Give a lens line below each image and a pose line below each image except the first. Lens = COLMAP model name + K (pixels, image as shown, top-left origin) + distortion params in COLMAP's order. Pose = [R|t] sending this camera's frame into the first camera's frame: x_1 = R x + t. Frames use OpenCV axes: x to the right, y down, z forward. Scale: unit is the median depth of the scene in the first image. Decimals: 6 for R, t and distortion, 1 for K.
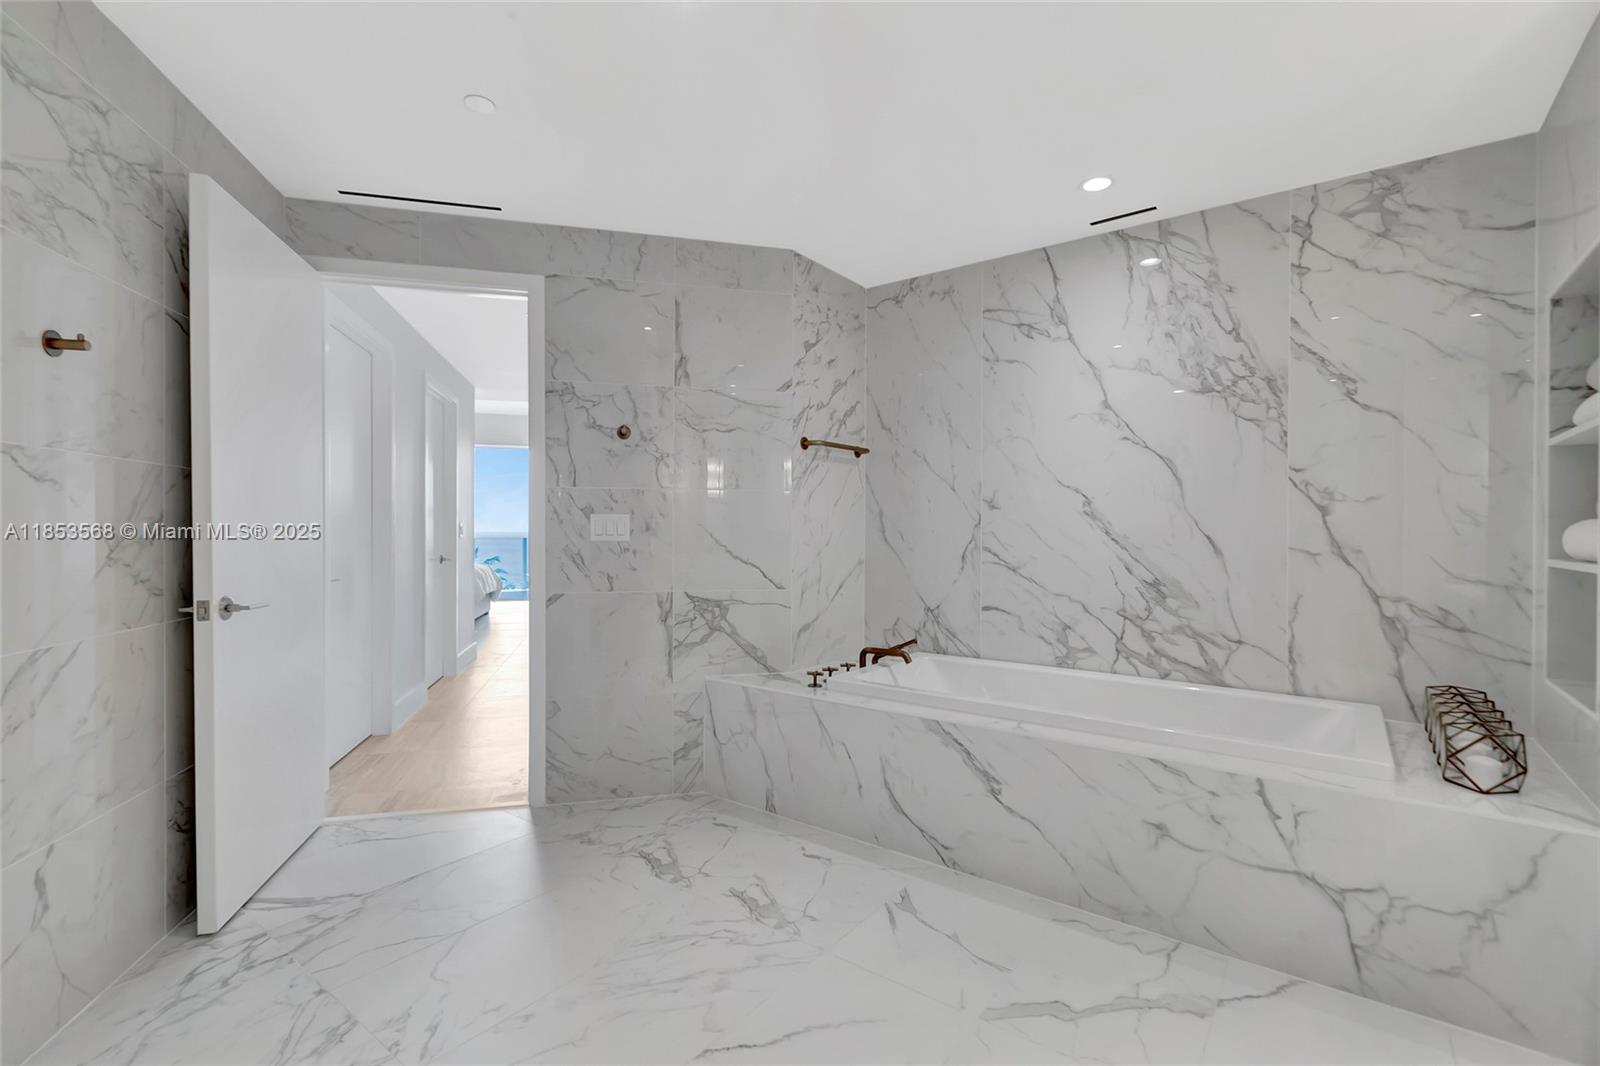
lens RADIAL K [[726.2, 0, 808.5], [0, 726.2, 533.1], [0, 0, 1]] dist [0.003510, 0.000232]
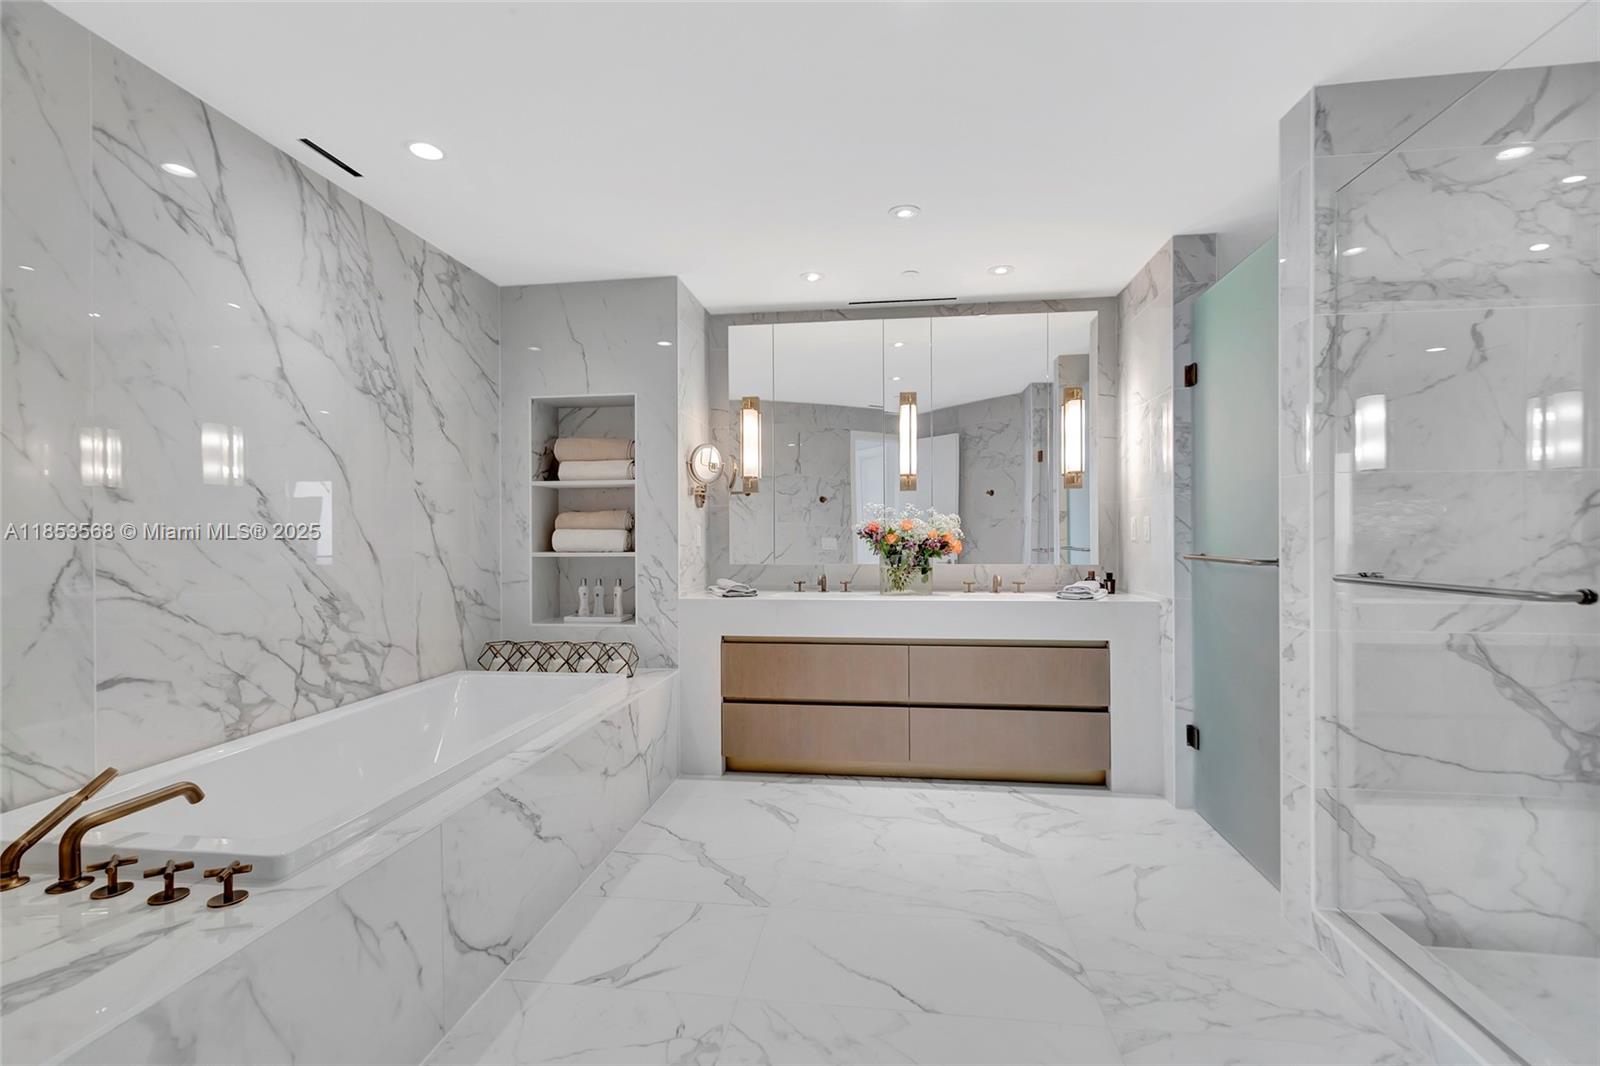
lens RADIAL K [[726.2, 0, 807.2], [0, 726.2, 534.4], [0, 0, 1]] dist [0.003510, 0.000232]
pose [[-0.500813, -0.000600, 0.865555, -0.546517], [0.008127, 0.999952, 0.005395, -0.007102], [-0.865517, 0.009736, -0.500784, 0.930000]]
